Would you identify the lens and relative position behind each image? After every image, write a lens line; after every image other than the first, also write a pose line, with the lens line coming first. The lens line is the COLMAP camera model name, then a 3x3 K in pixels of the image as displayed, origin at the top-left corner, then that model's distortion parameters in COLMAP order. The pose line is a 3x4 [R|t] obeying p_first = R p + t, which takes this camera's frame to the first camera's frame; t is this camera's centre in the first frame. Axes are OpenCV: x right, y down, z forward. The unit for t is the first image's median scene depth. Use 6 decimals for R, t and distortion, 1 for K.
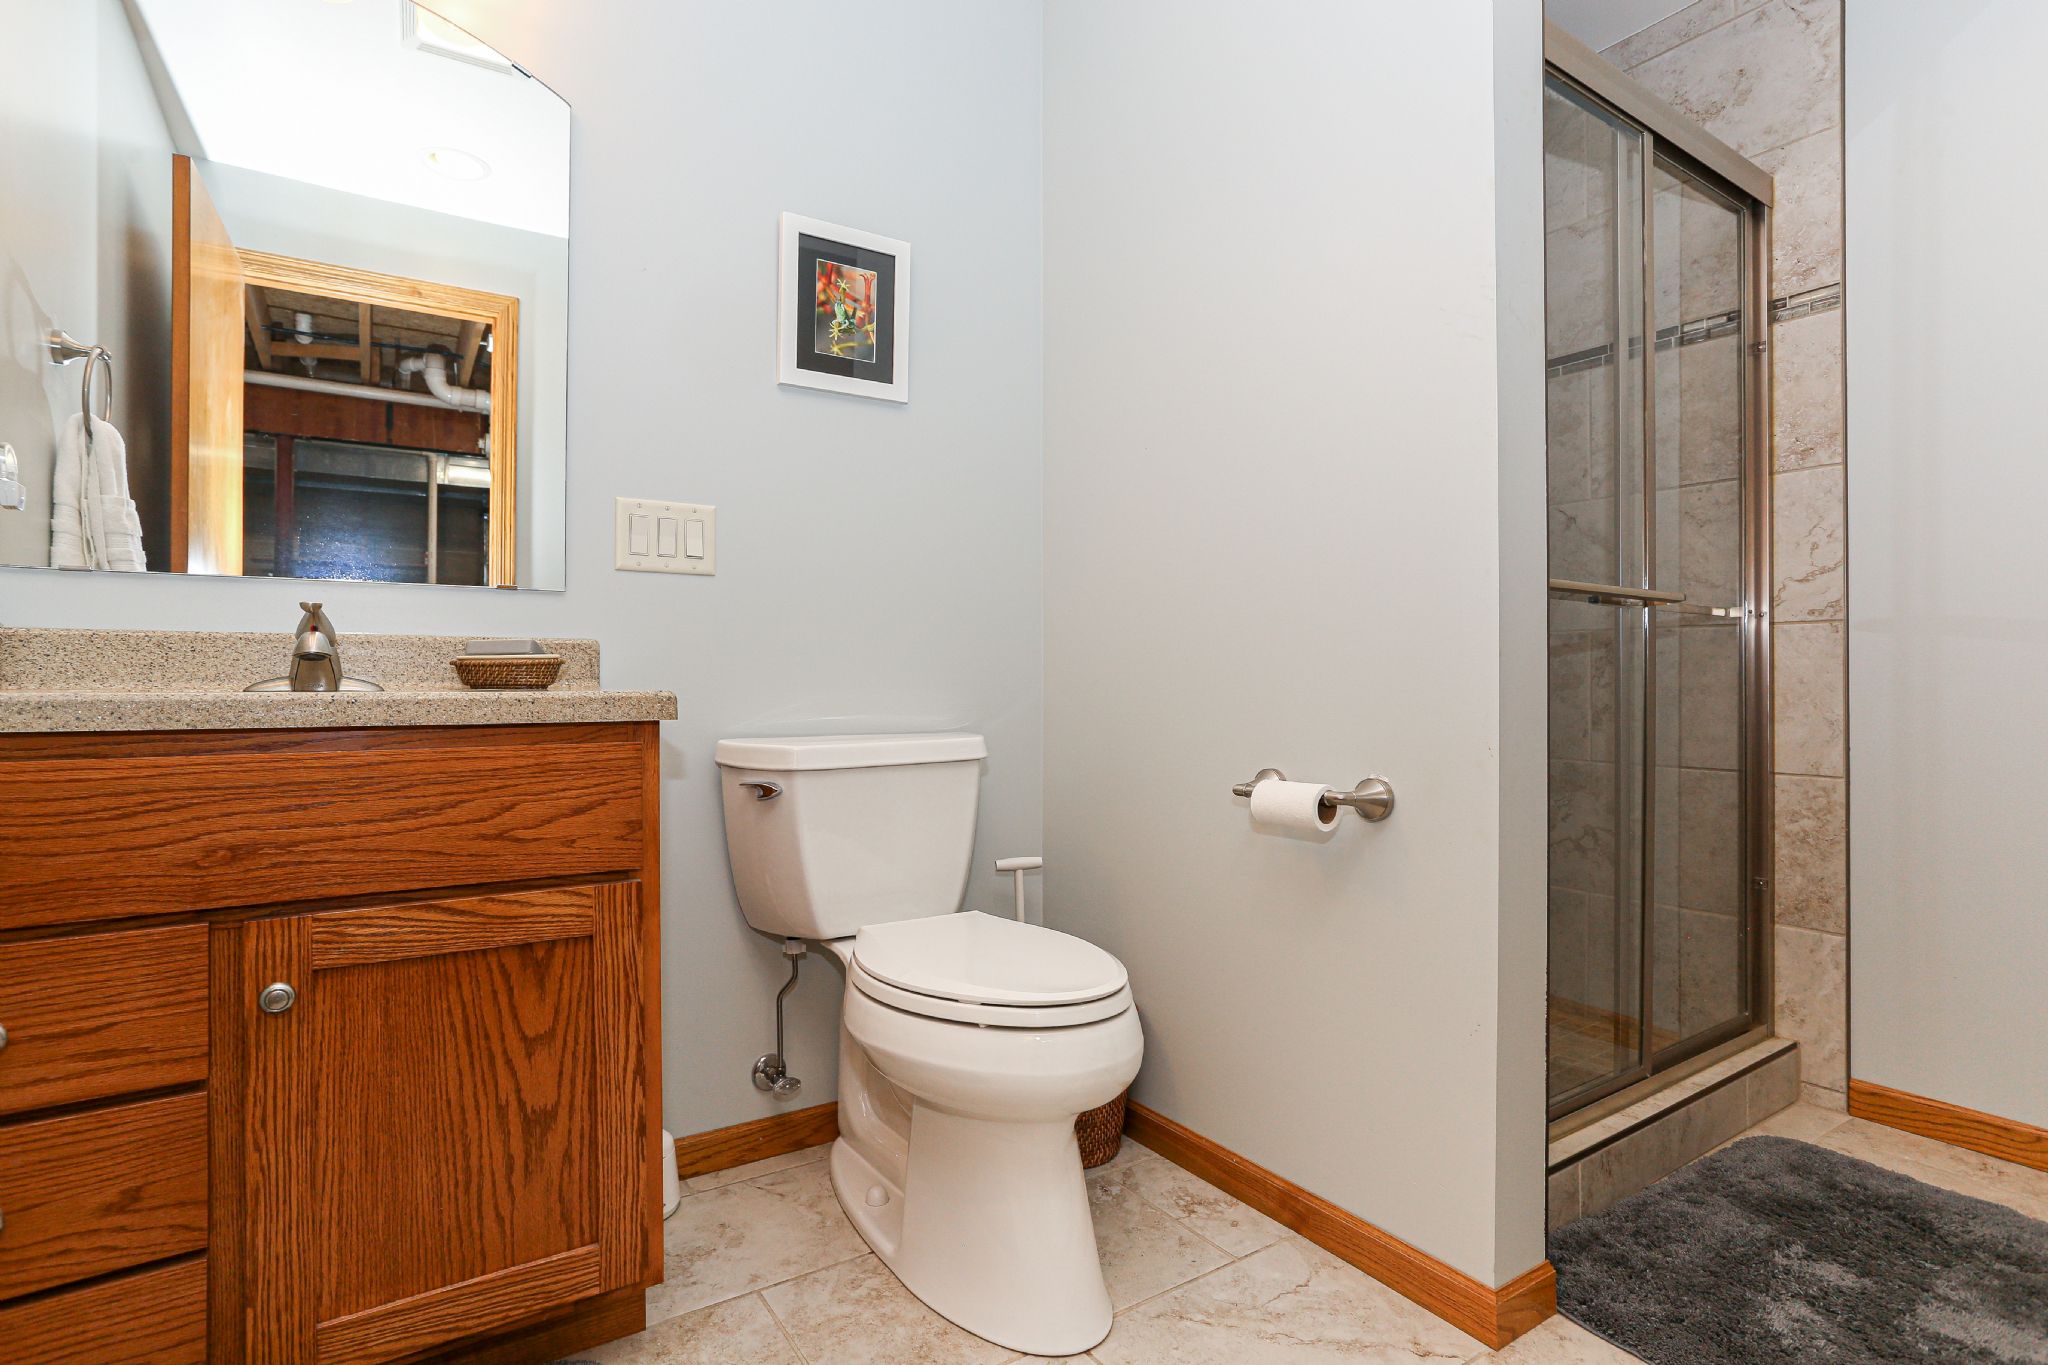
lens RADIAL K [[990.0, 0, 1021.6], [0, 990.0, 683.5], [0, 0, 1]] dist [-0.037075, 0.011728]
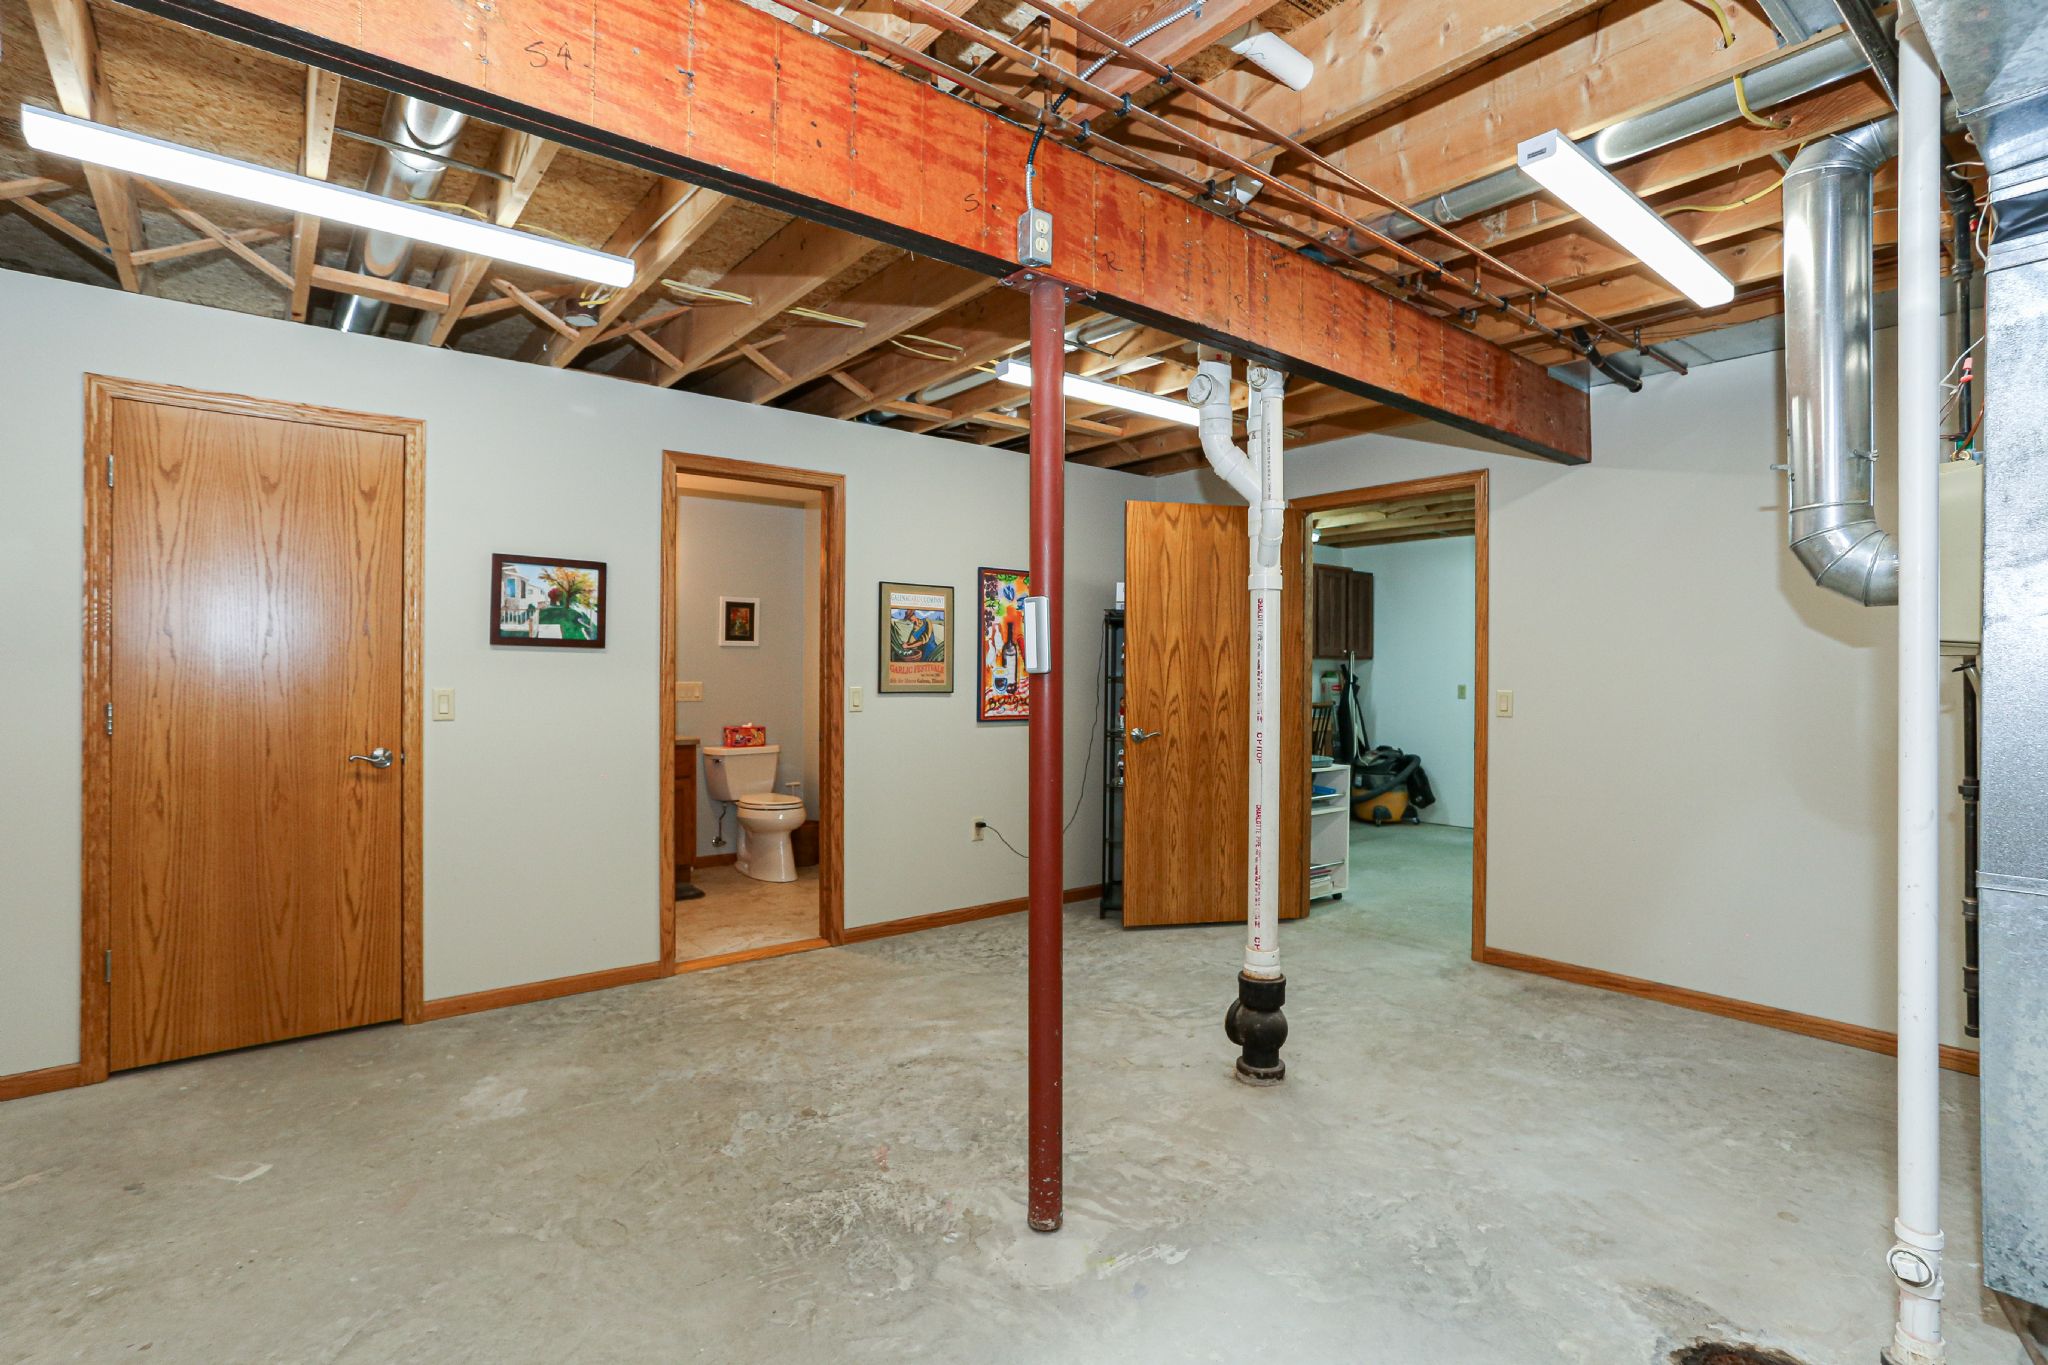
lens RADIAL K [[990.0, 0, 1011.1], [0, 990.0, 675.3], [0, 0, 1]] dist [-0.037075, 0.011728]
pose [[0.996701, 0.004410, 0.081042, 0.505862], [-0.004700, 0.999983, 0.003384, -0.215554], [-0.081026, -0.003754, 0.996705, -2.607439]]
